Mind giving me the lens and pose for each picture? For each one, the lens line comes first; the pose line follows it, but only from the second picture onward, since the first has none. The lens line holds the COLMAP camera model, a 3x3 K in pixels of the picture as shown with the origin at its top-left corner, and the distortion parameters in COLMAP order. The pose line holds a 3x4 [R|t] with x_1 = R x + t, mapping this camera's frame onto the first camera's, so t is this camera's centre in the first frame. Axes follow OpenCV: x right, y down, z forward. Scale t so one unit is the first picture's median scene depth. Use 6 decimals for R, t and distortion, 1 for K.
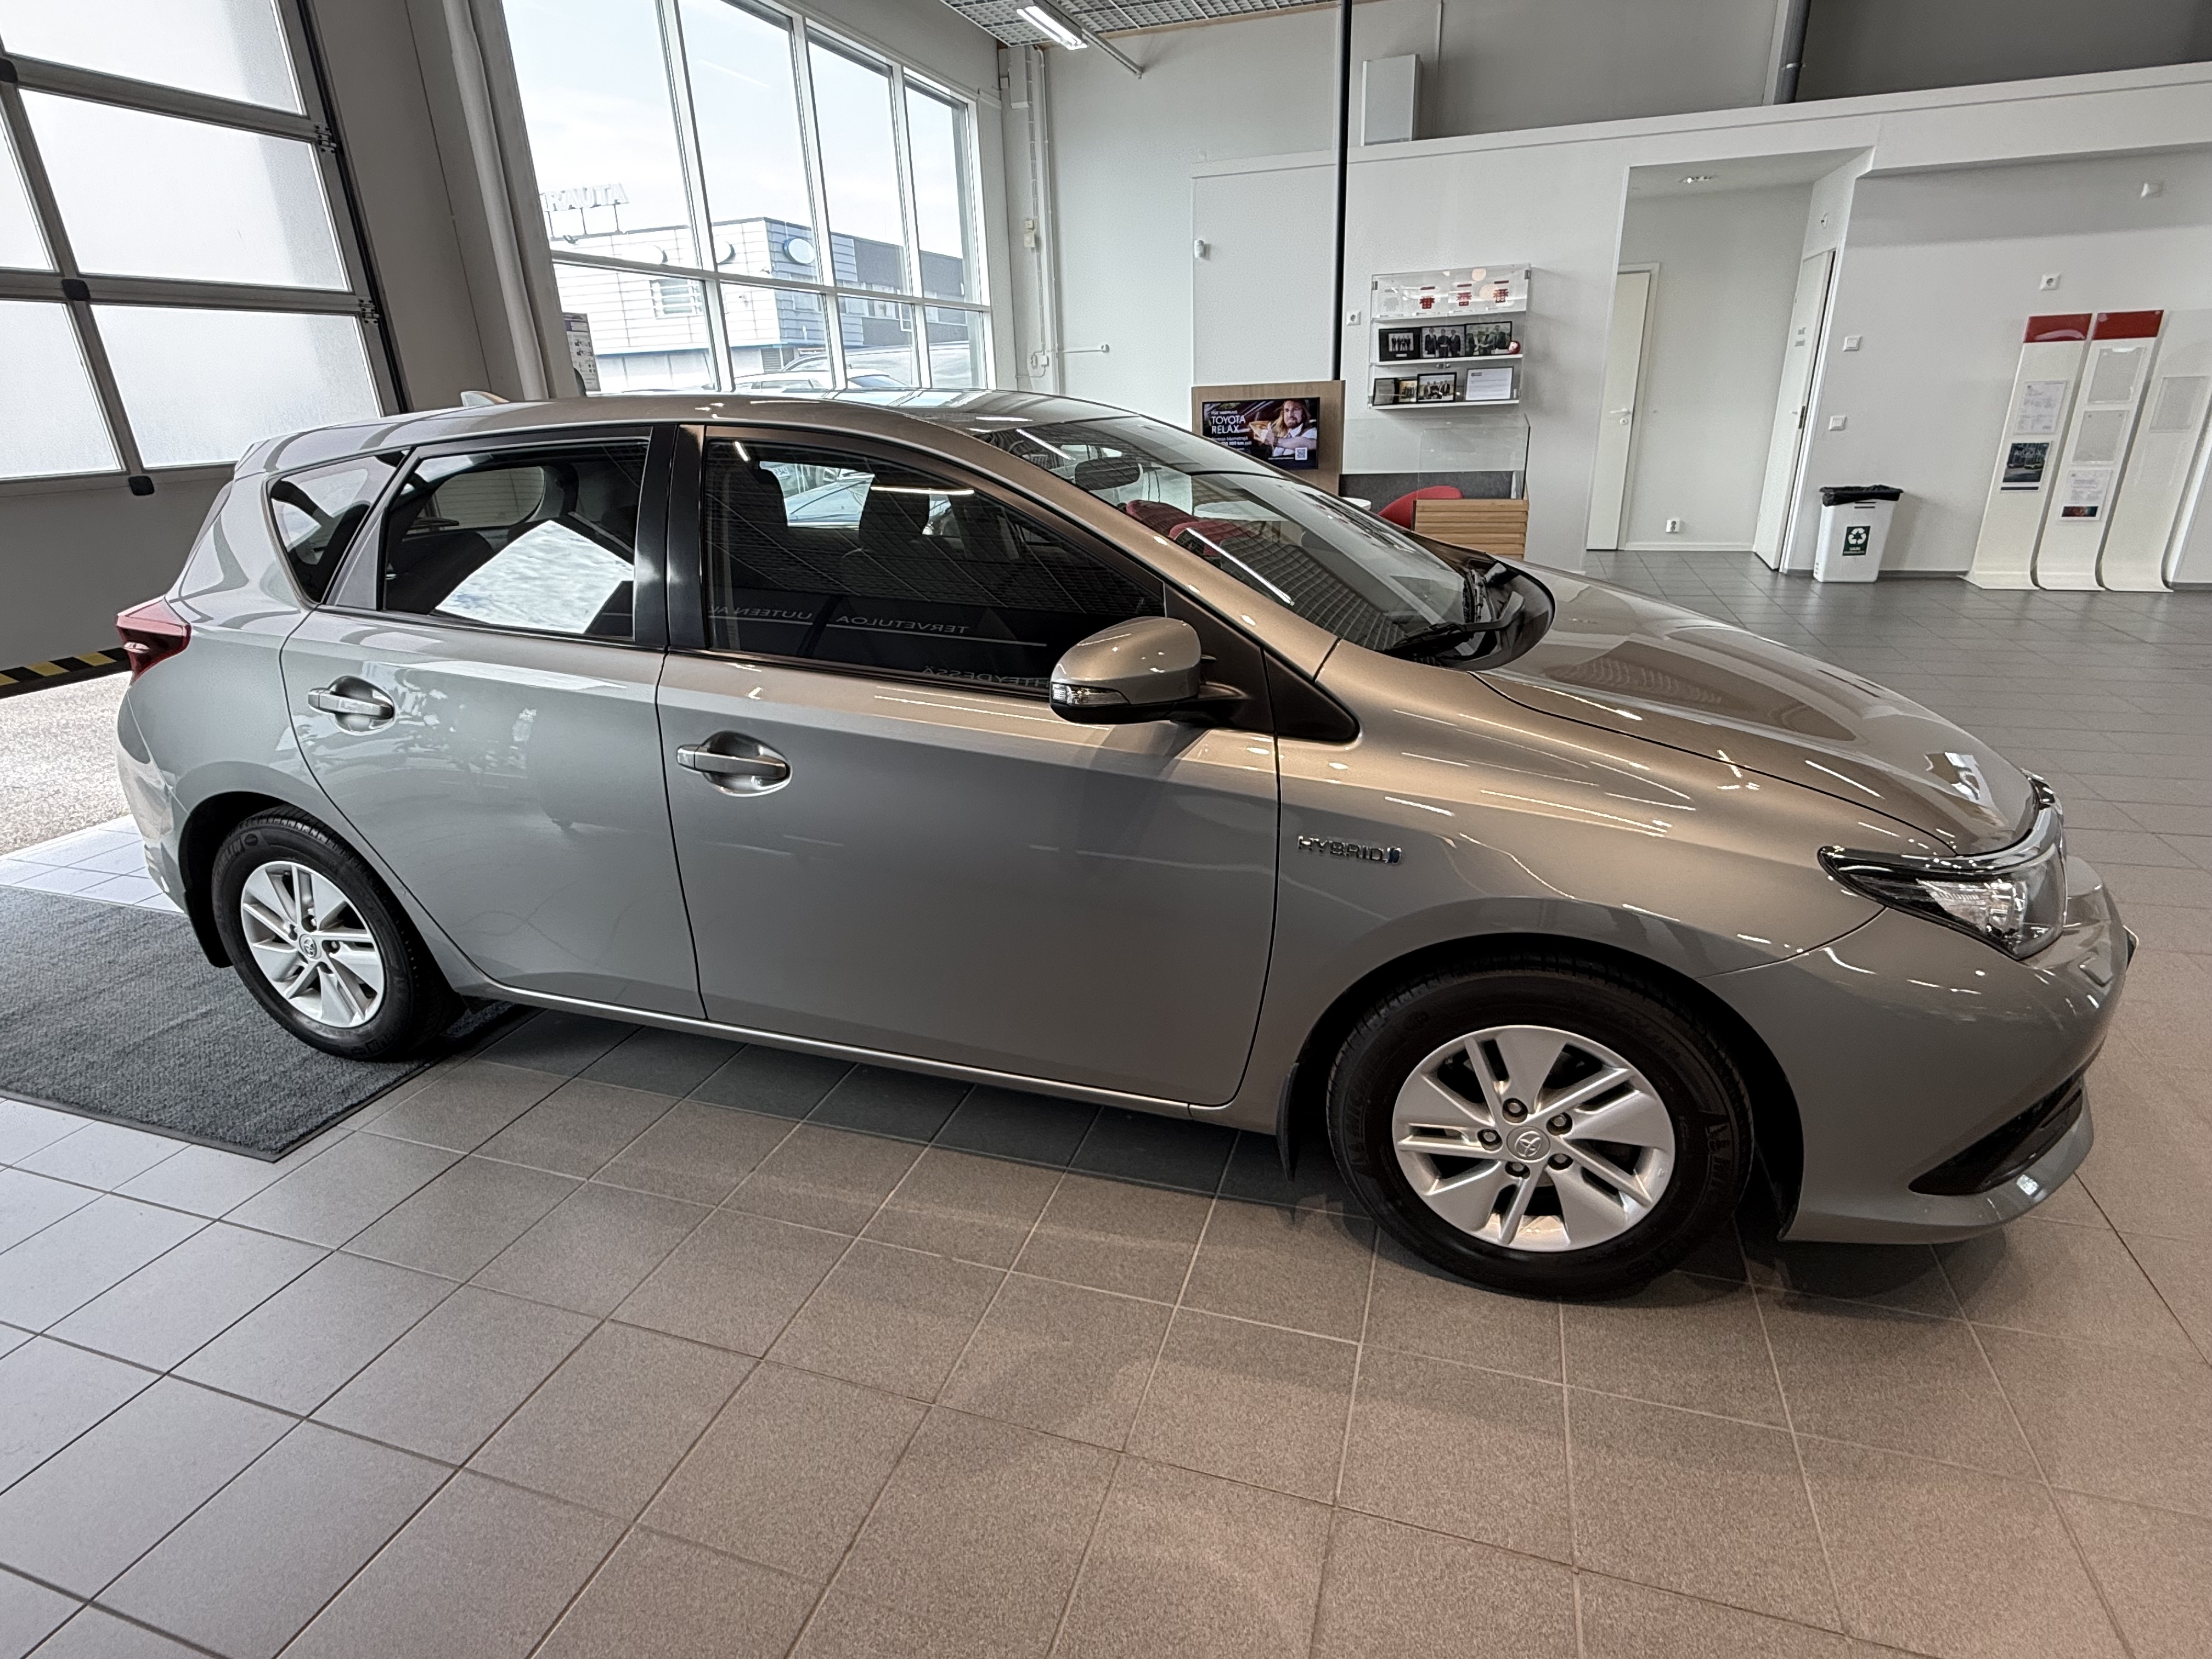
lens RADIAL K [[1144.1, 0, 1106.0], [0, 1144.1, 829.5], [0, 0, 1]] dist [-0.000028, 0.000517]
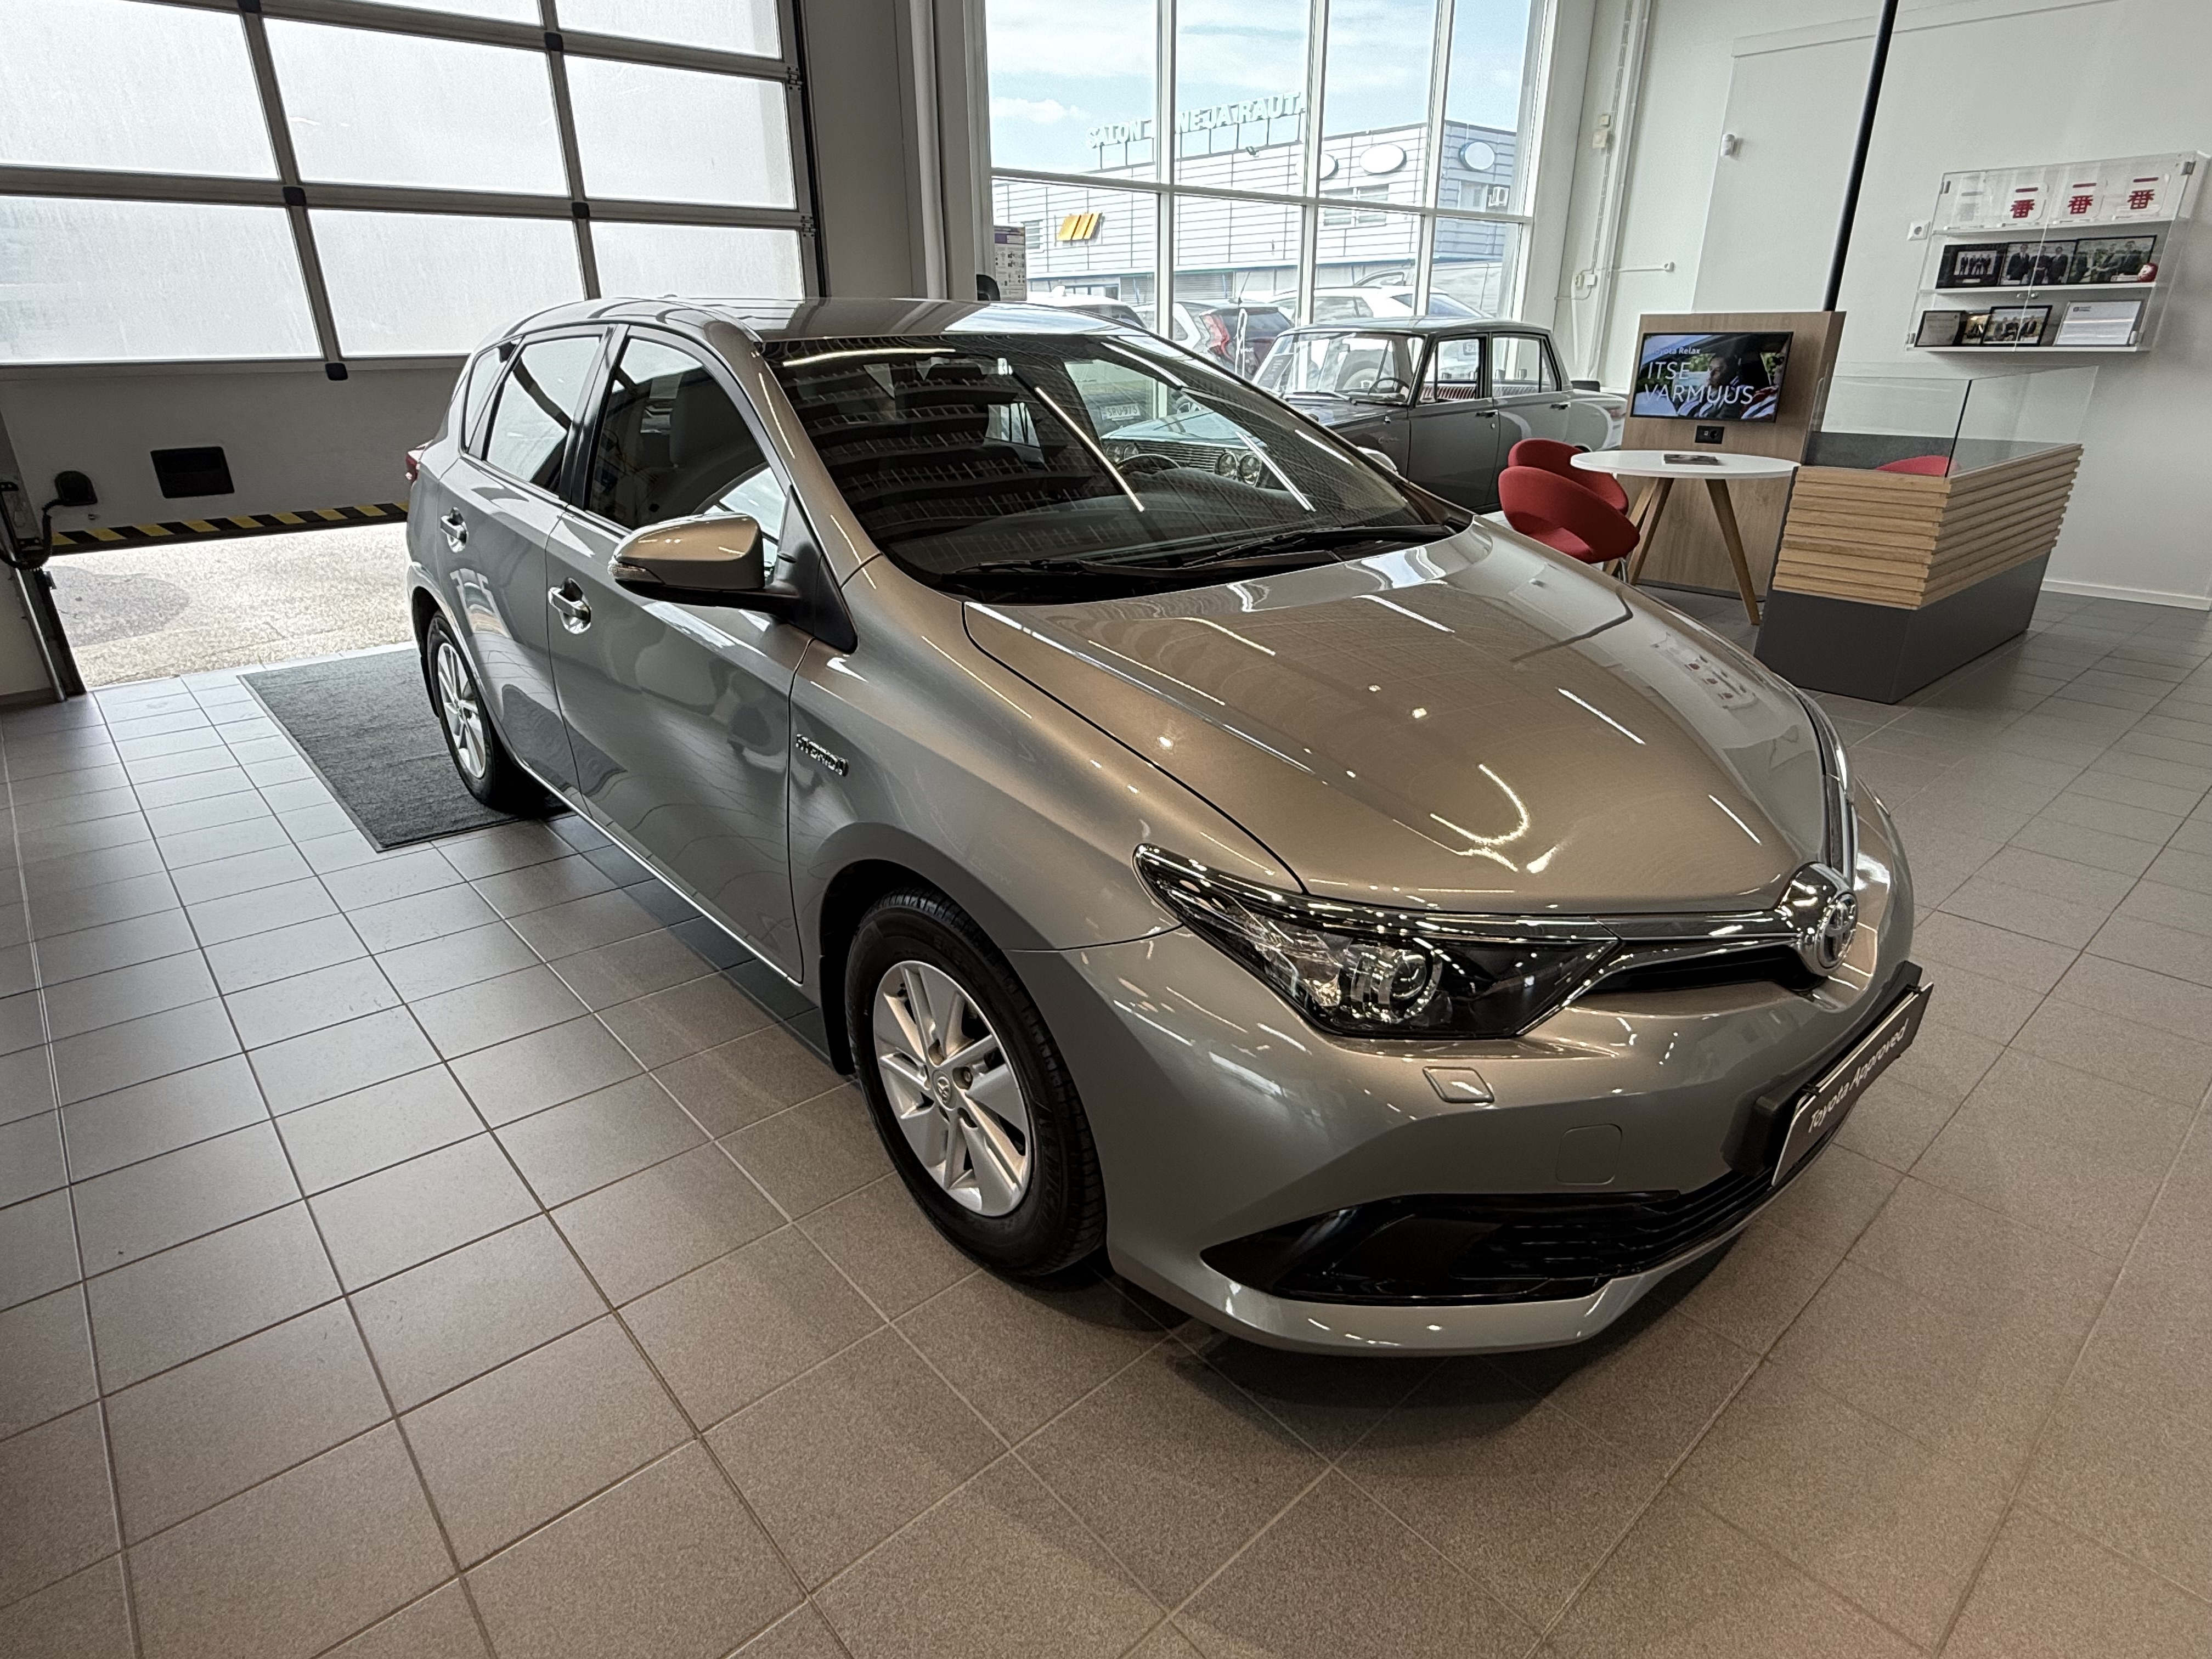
lens RADIAL K [[1207.8, 0, 1106.0], [0, 1207.8, 829.5], [0, 0, 1]] dist [0.000130, -0.000841]
pose [[0.862587, 0.224070, -0.453582, 0.615205], [-0.205543, 0.974455, 0.090496, -0.044487], [0.462273, 0.015170, 0.886608, 0.094635]]
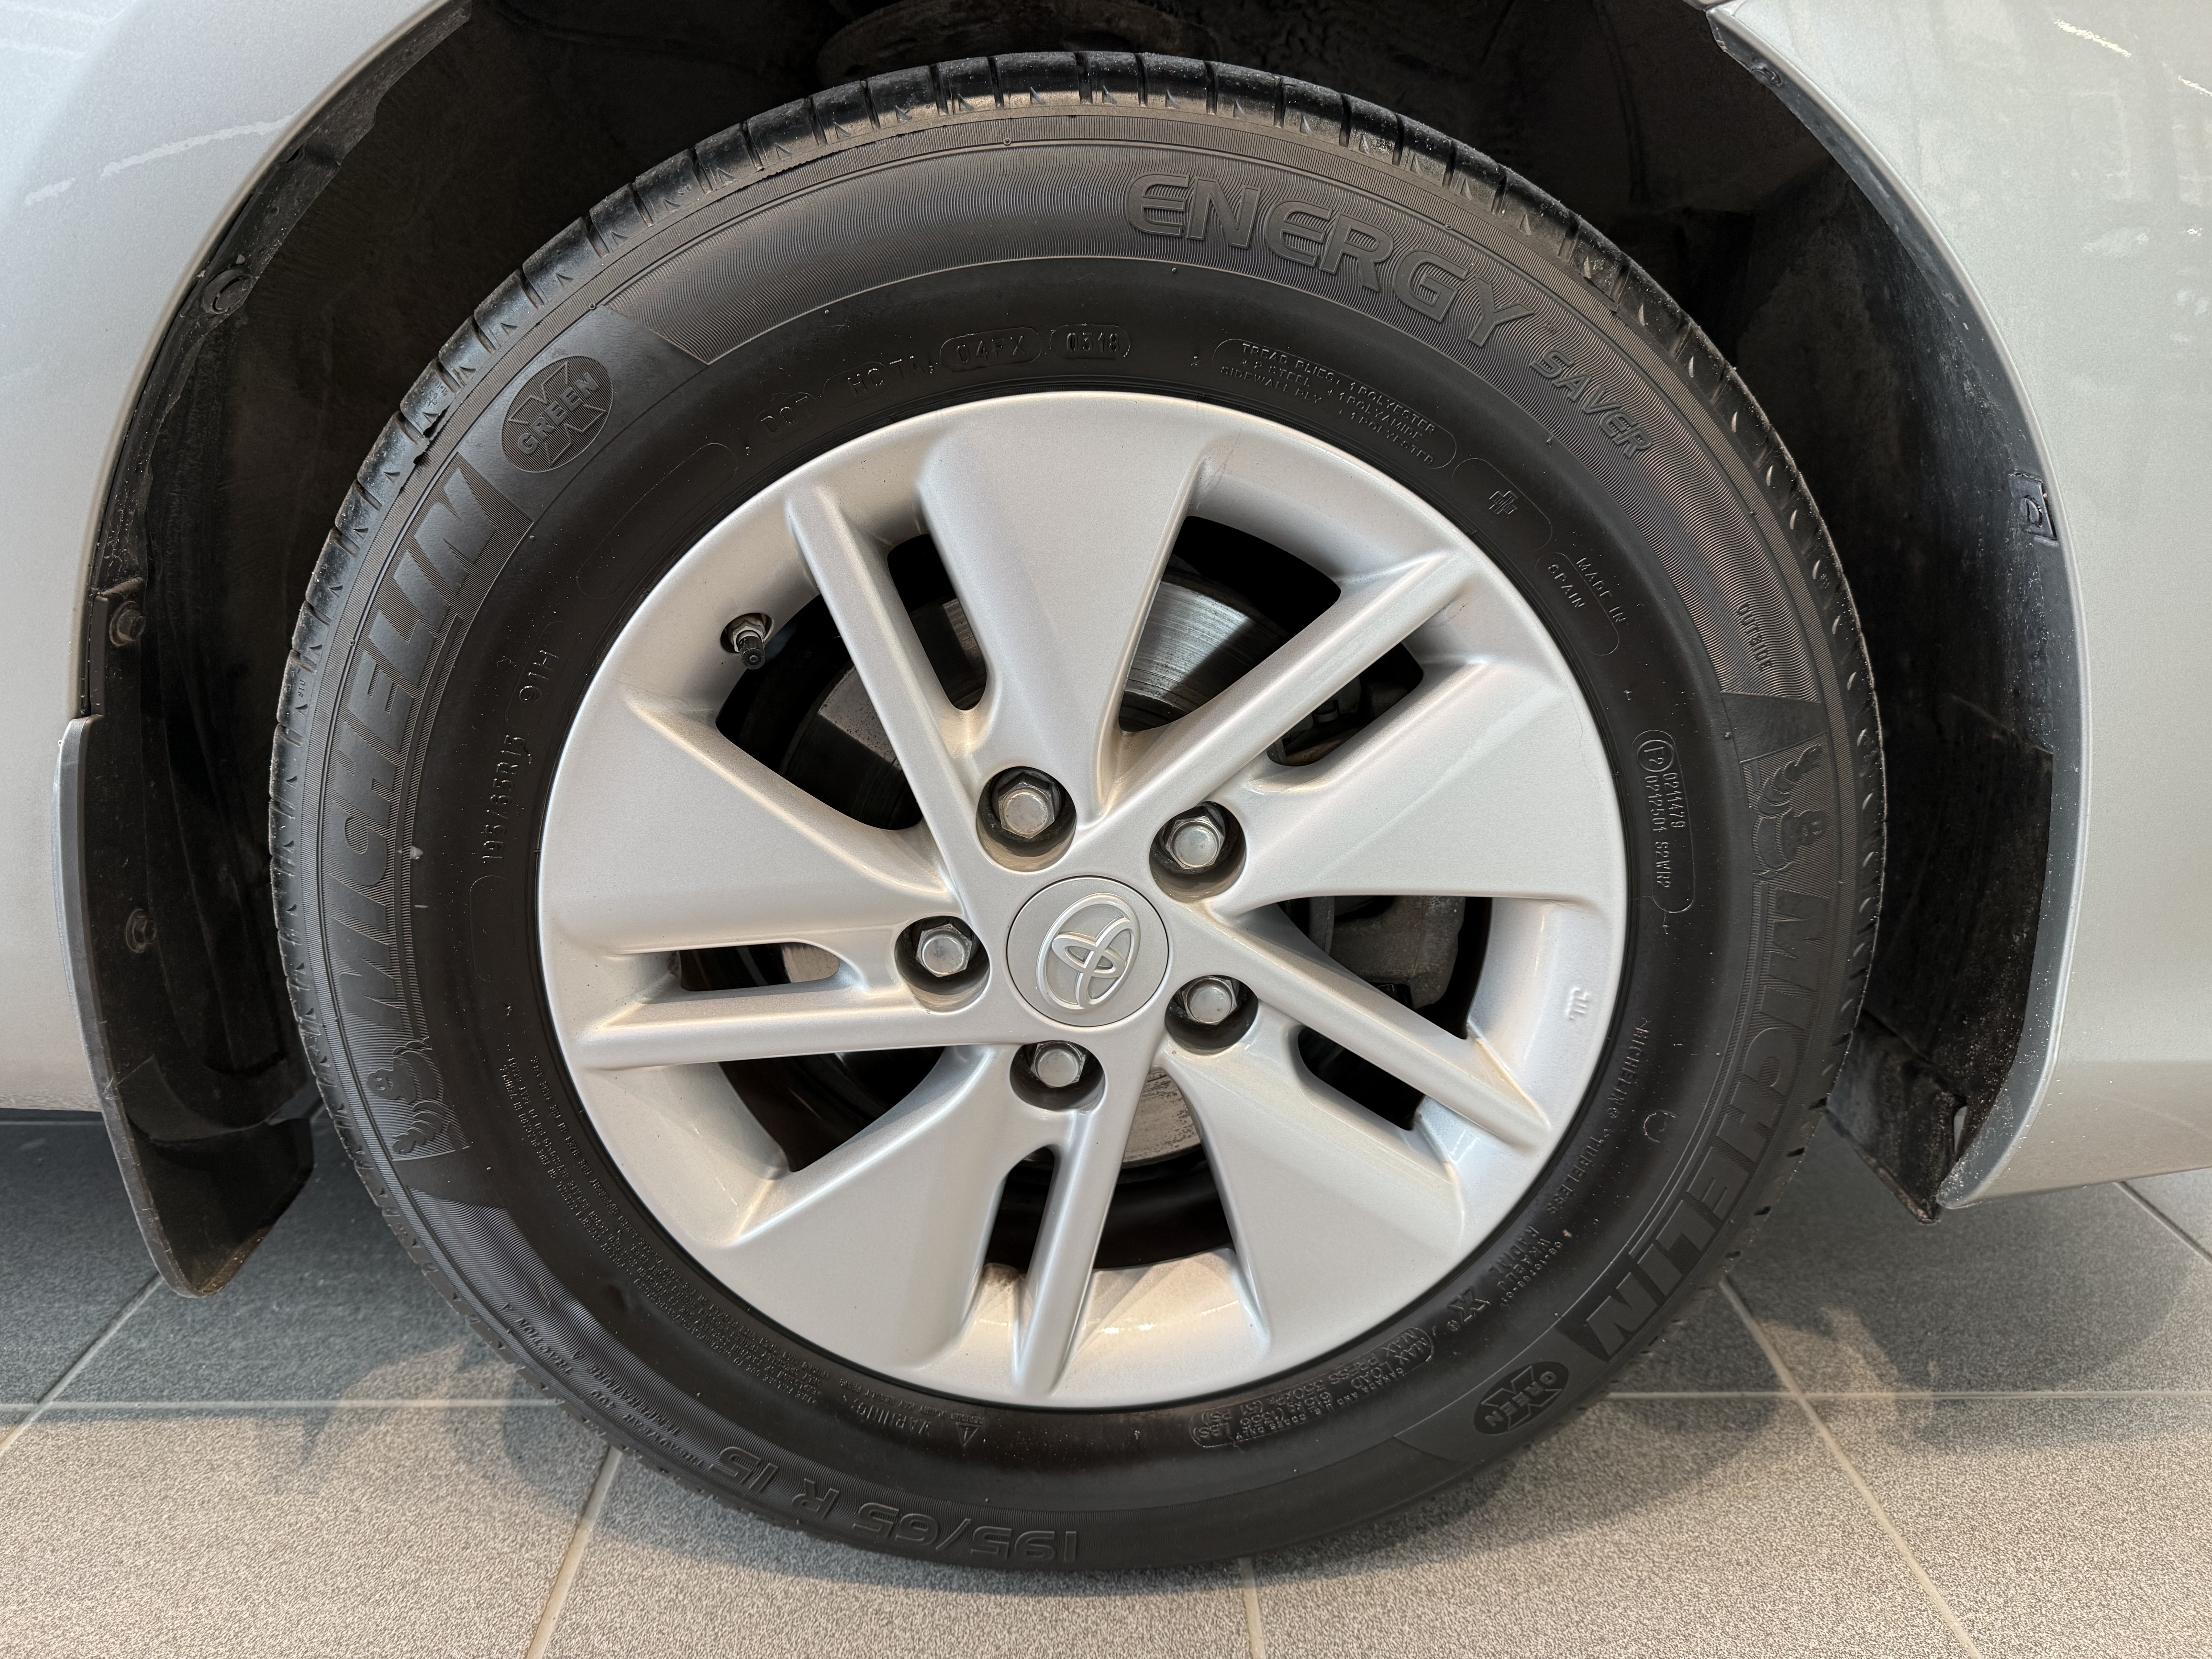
lens RADIAL K [[1537.9, 0, 1106.0], [0, 1537.9, 829.5], [0, 0, 1]] dist [0.001720, -0.004849]
pose [[0.943520, -0.044545, 0.328308, 0.178845], [0.068854, 0.995649, -0.062789, 0.181575], [-0.324083, 0.081848, 0.942481, 0.461610]]
